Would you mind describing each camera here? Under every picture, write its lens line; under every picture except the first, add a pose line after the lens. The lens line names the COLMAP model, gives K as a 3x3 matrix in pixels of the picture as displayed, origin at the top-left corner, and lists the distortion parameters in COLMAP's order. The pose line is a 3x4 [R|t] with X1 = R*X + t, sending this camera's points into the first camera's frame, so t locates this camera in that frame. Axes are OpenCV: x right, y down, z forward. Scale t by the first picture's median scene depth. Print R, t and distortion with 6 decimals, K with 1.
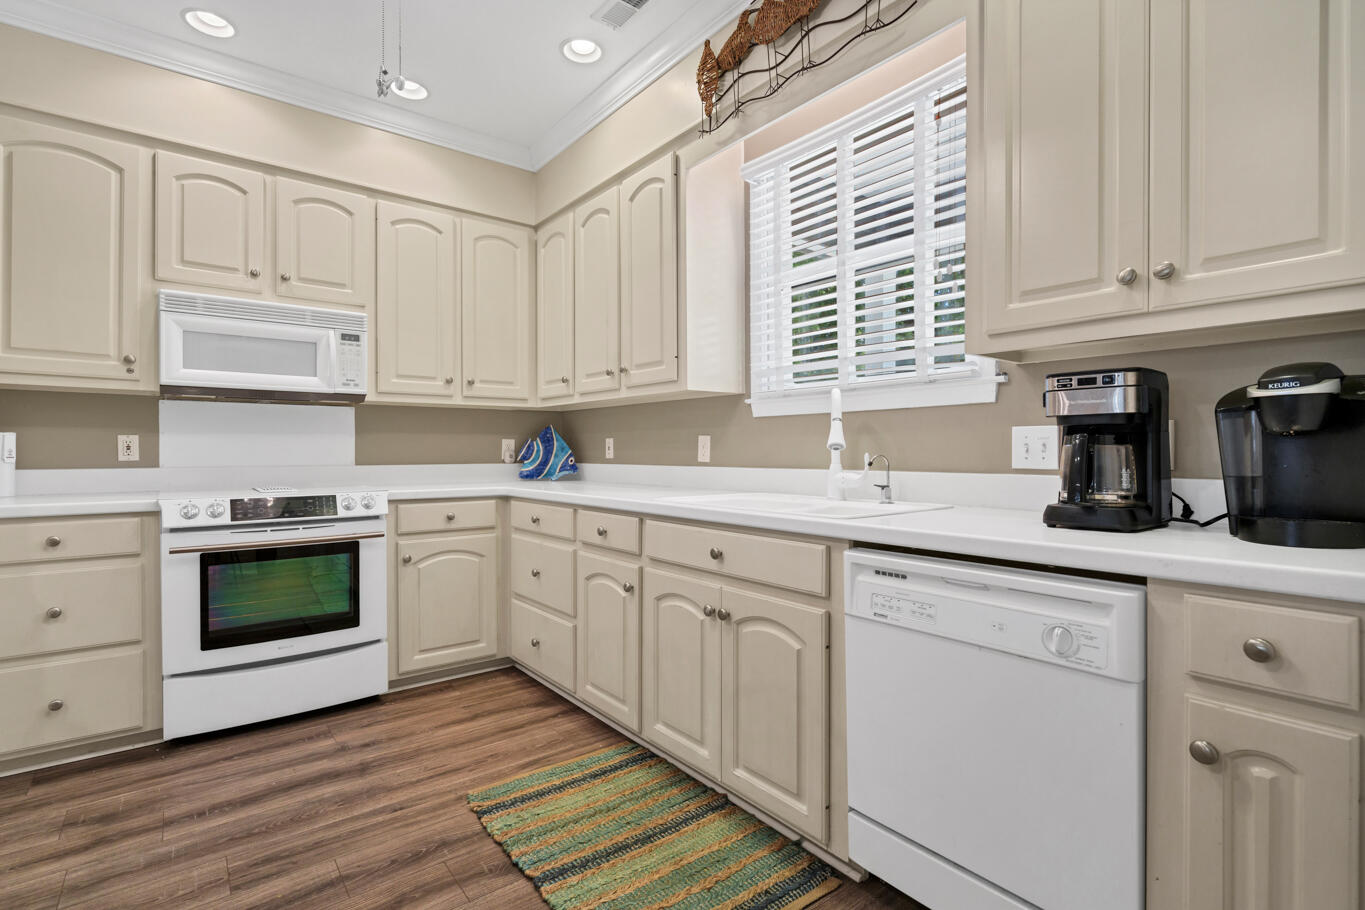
lens RADIAL K [[652.4, 0, 655.8], [0, 652.4, 446.1], [0, 0, 1]] dist [-0.004067, 0.000227]
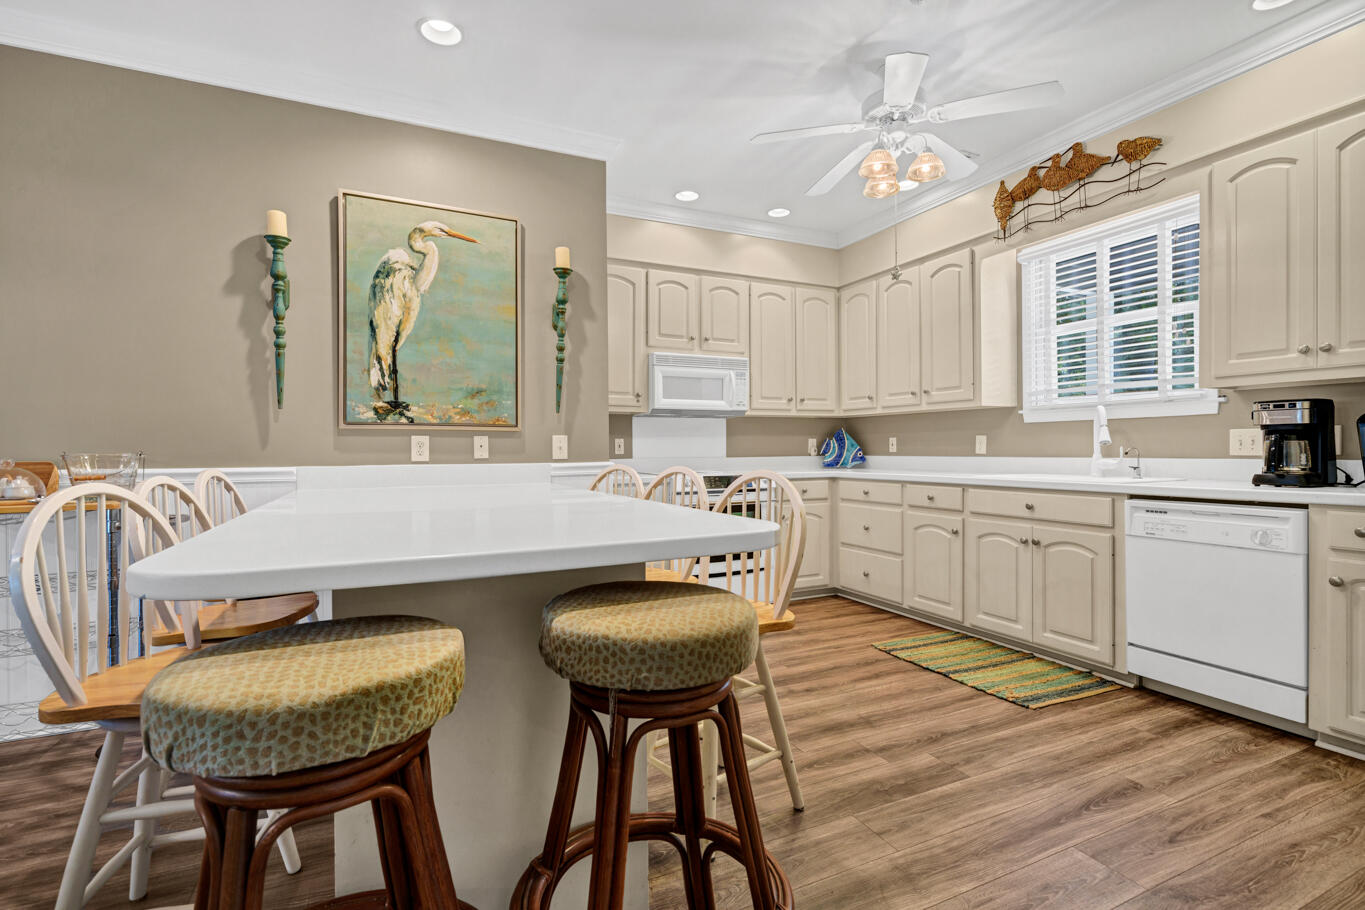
lens RADIAL K [[646.6, 0, 680.0], [0, 646.6, 448.4], [0, 0, 1]] dist [-0.002144, 0.000044]
pose [[0.981946, -0.005278, -0.189087, -0.407155], [0.006694, 0.999954, 0.006852, -0.002484], [0.189043, -0.007994, 0.981936, -0.690659]]
